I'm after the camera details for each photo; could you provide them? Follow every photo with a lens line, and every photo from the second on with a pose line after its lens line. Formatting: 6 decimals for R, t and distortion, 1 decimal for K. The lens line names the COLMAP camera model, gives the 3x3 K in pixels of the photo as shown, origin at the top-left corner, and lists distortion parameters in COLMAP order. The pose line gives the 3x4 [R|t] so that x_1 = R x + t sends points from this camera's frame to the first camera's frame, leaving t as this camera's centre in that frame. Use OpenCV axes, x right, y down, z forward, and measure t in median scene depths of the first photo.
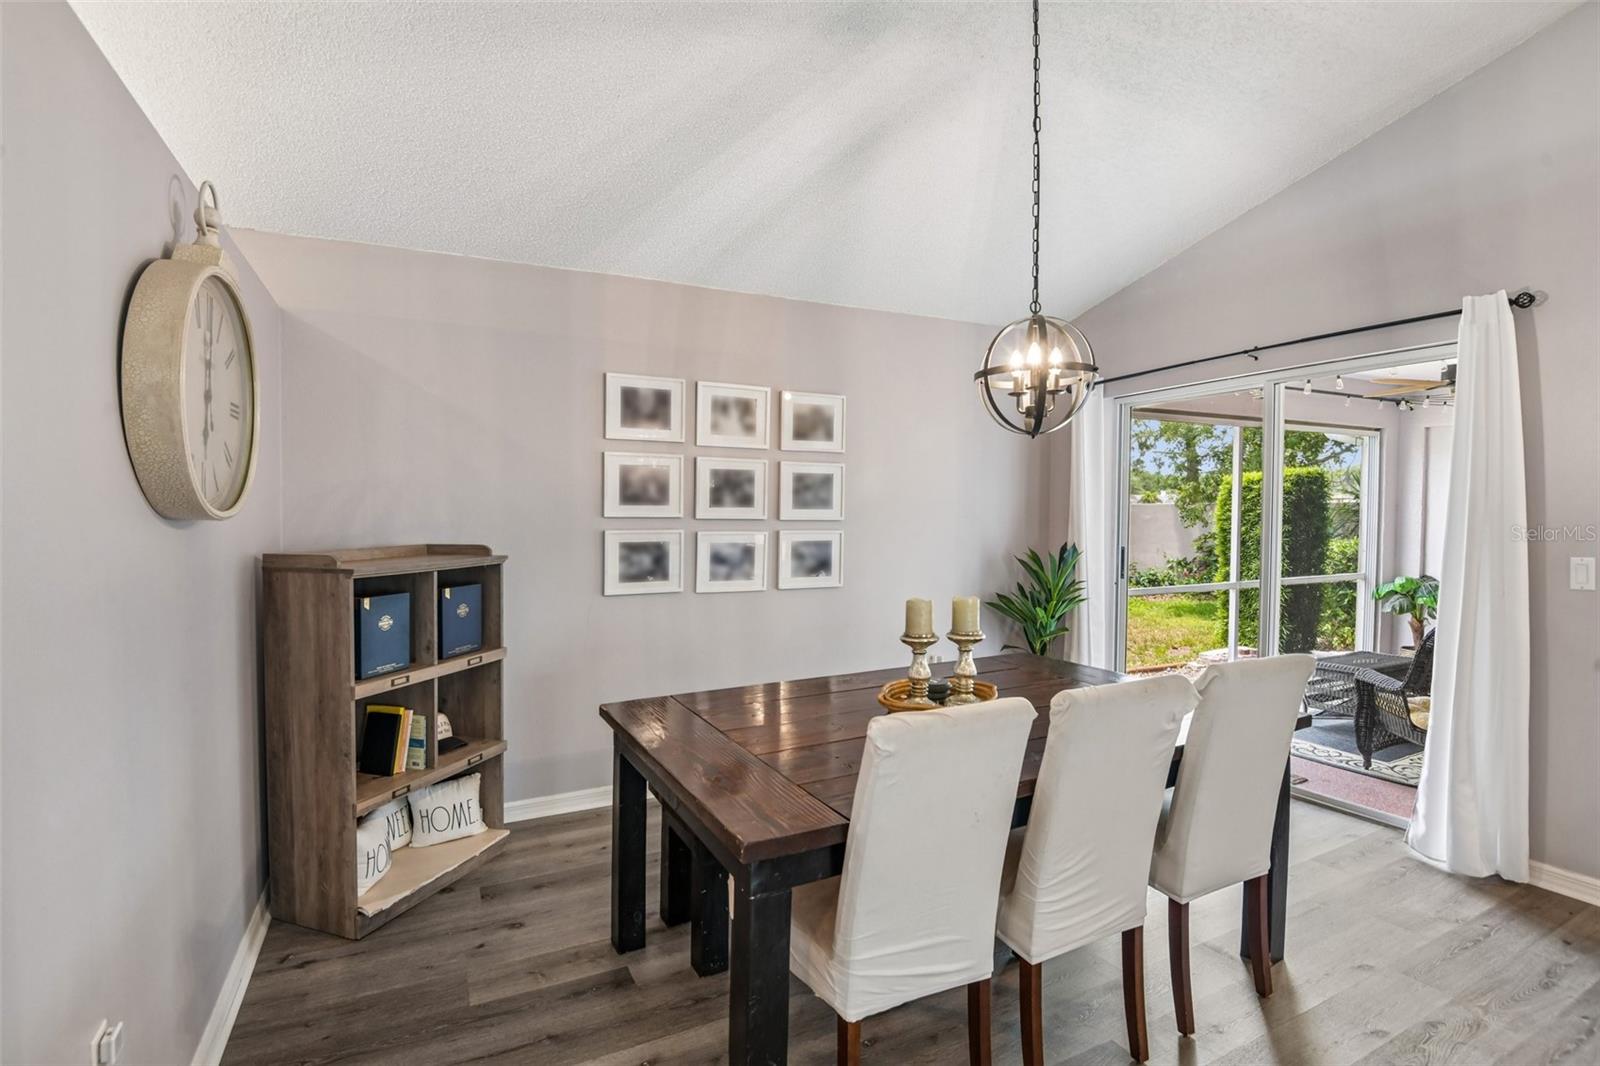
lens RADIAL K [[763.4, 0, 802.9], [0, 763.4, 543.7], [0, 0, 1]] dist [-0.015594, -0.017632]
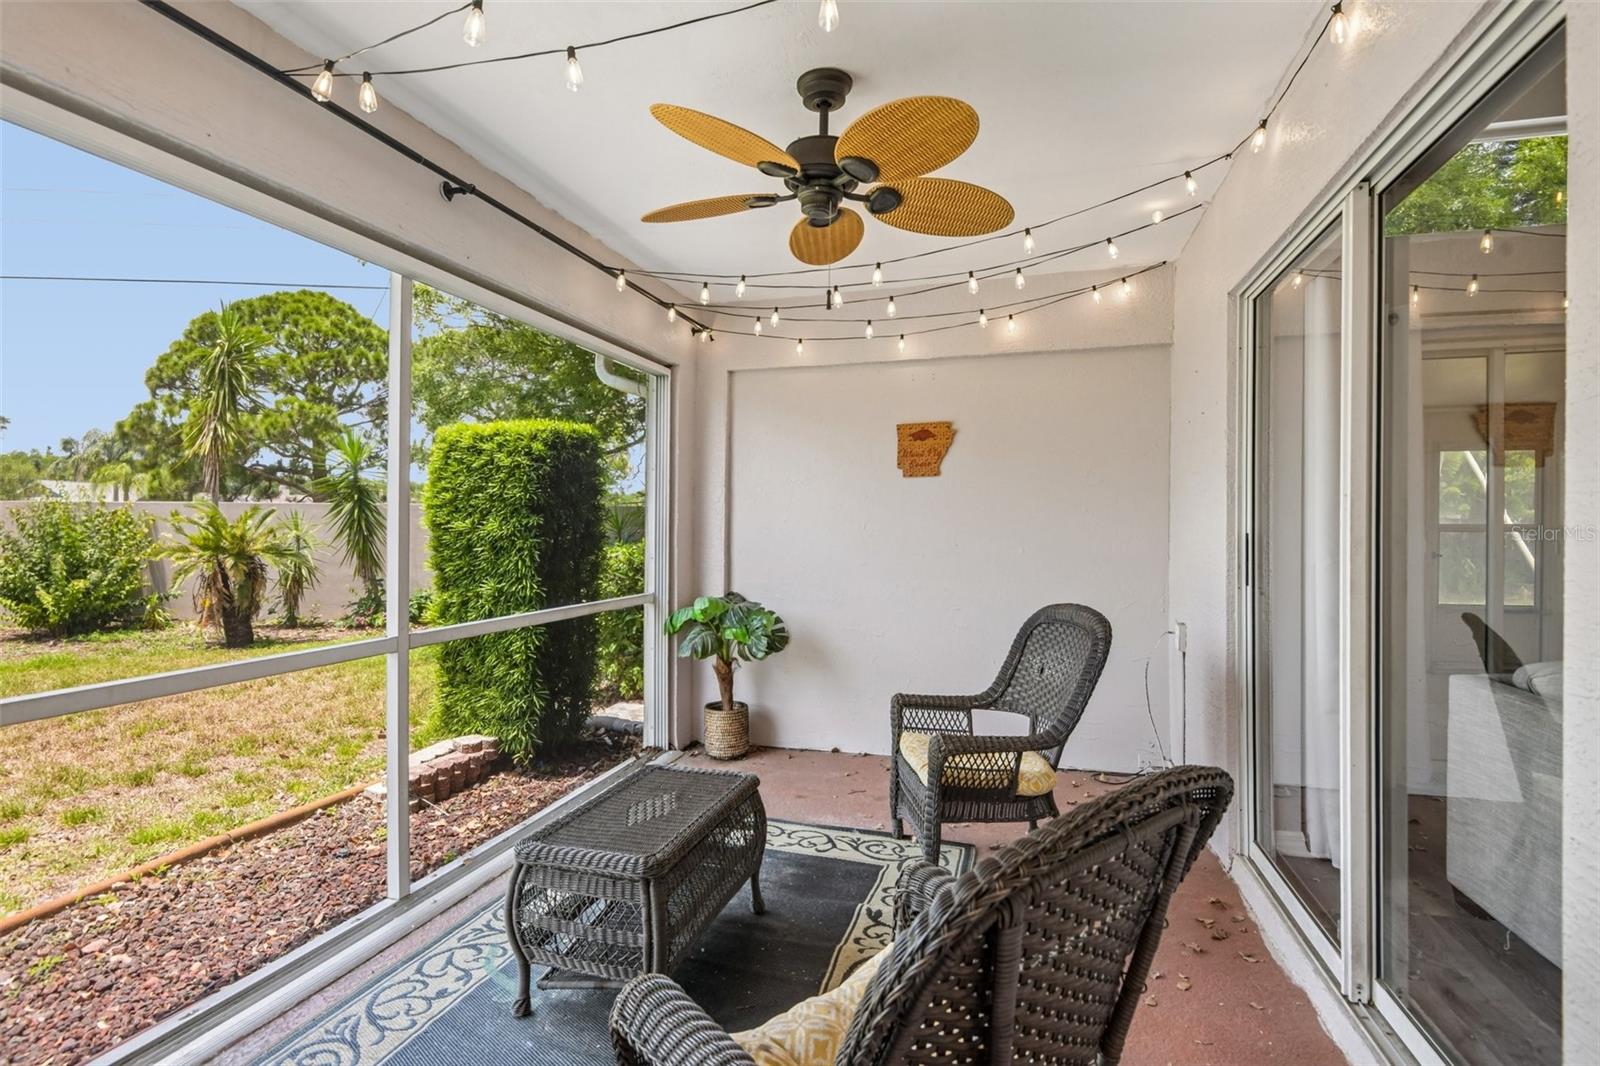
lens RADIAL K [[763.4, 0, 807.2], [0, 763.4, 531.1], [0, 0, 1]] dist [-0.015594, -0.017632]
pose [[0.671804, 0.005296, 0.740710, 0.785676], [0.020199, 0.999472, -0.025467, 0.012718], [-0.740454, 0.032070, 0.671342, 1.037443]]
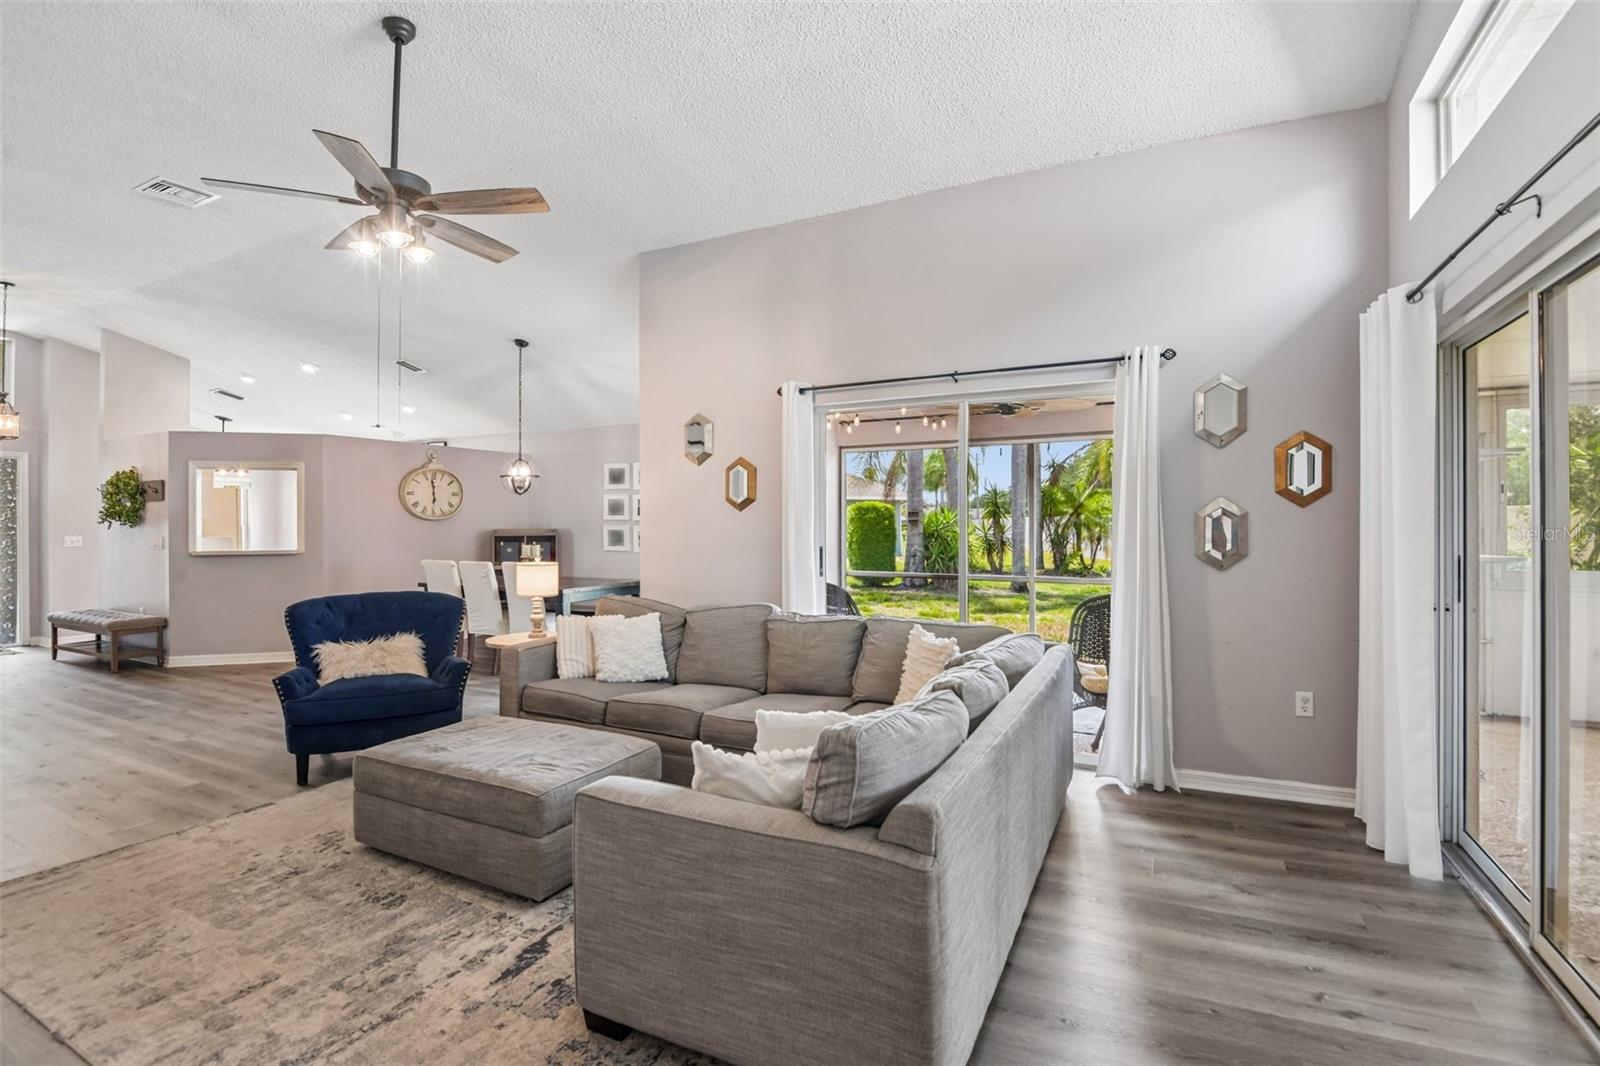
lens RADIAL K [[763.4, 0, 783.2], [0, 763.4, 519.8], [0, 0, 1]] dist [-0.015594, -0.017632]
pose [[0.577887, -0.001006, -0.816116, 2.465782], [-0.029026, 0.999341, -0.021785, 0.002308], [0.815600, 0.036278, 0.577477, 0.028395]]
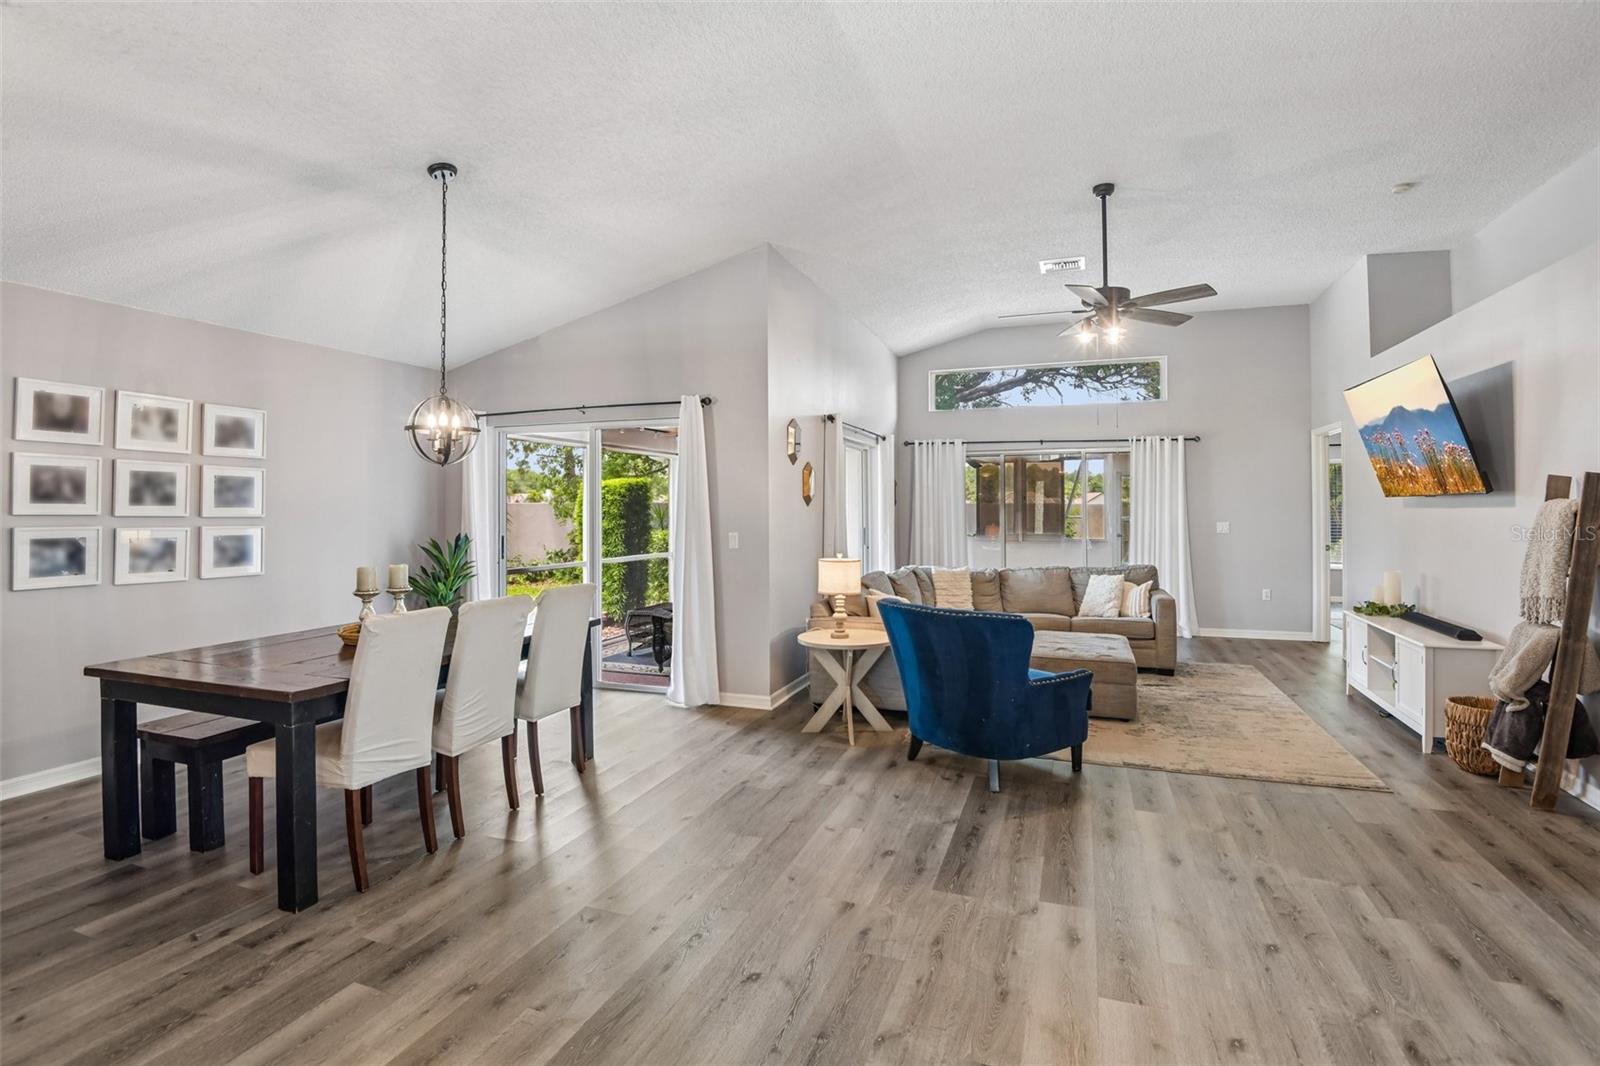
lens RADIAL K [[763.4, 0, 792.9], [0, 763.4, 522.2], [0, 0, 1]] dist [-0.015594, -0.017632]
pose [[0.729892, -0.008622, 0.683508, -0.190888], [0.025982, 0.999548, -0.015137, 0.019971], [-0.683068, 0.028808, 0.729786, -0.508388]]
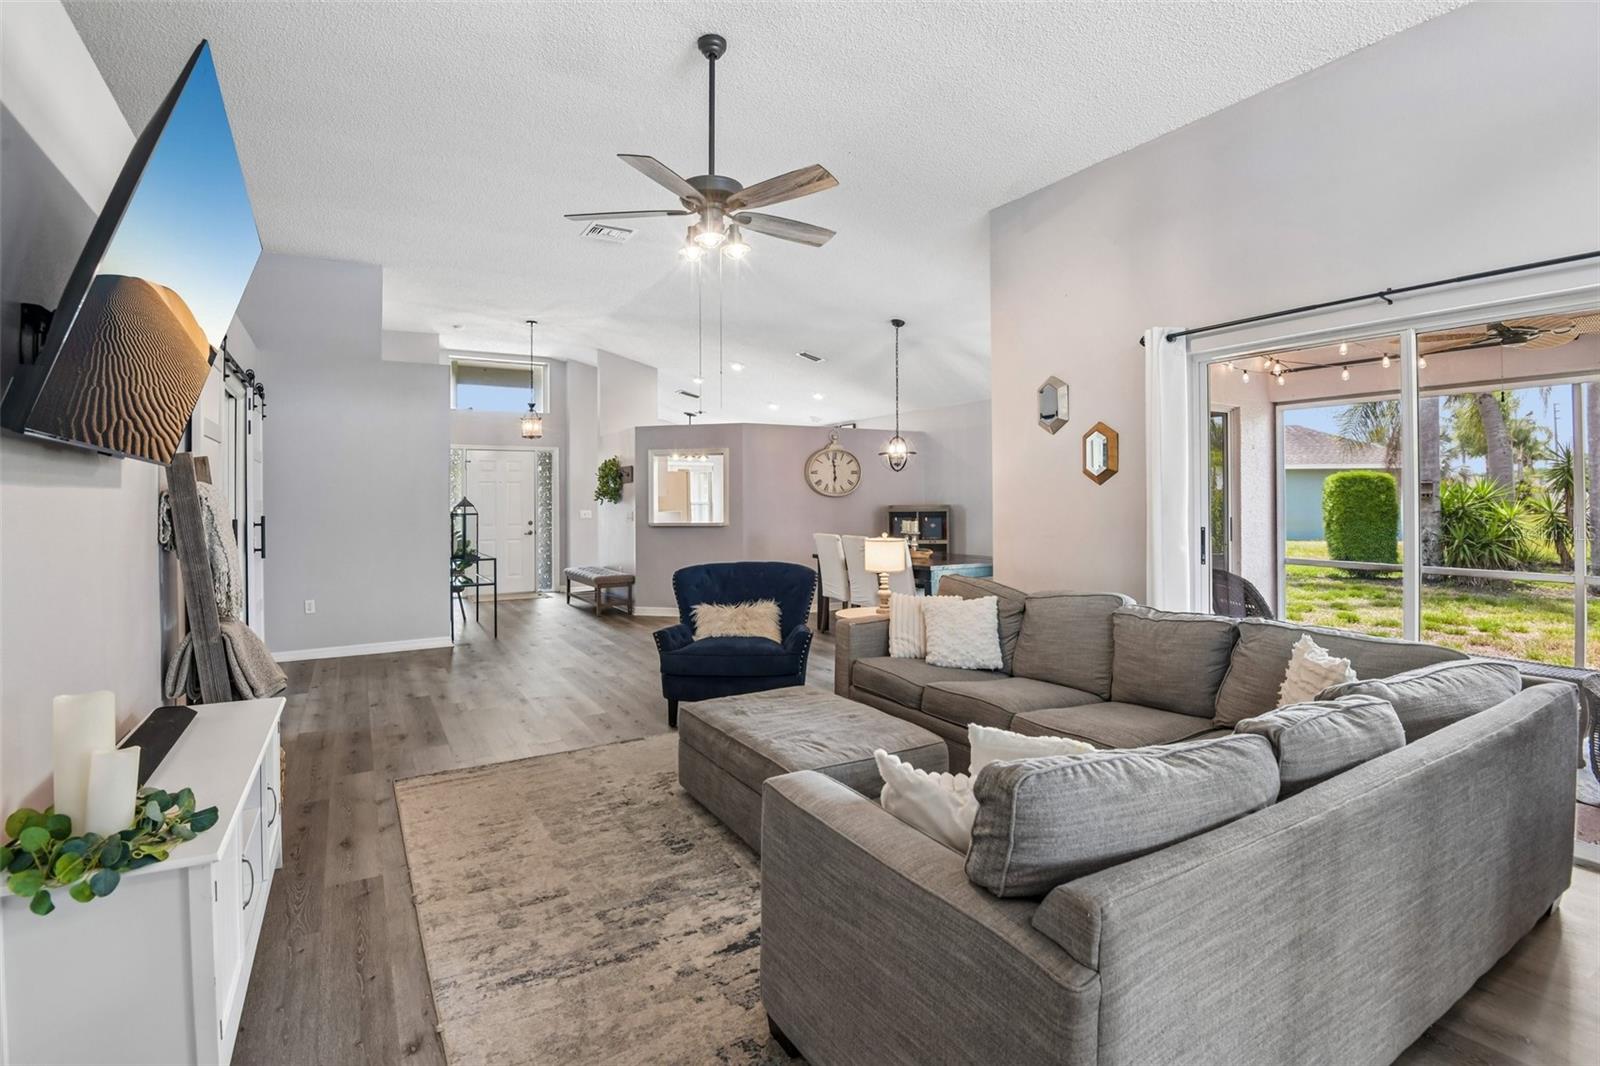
lens RADIAL K [[763.4, 0, 788.9], [0, 763.4, 494.1], [0, 0, 1]] dist [-0.015594, -0.017632]
pose [[0.054915, -0.004544, -0.998481, 2.456567], [-0.031711, 0.999477, -0.006293, -0.005080], [0.997987, 0.032009, 0.054742, 0.239917]]
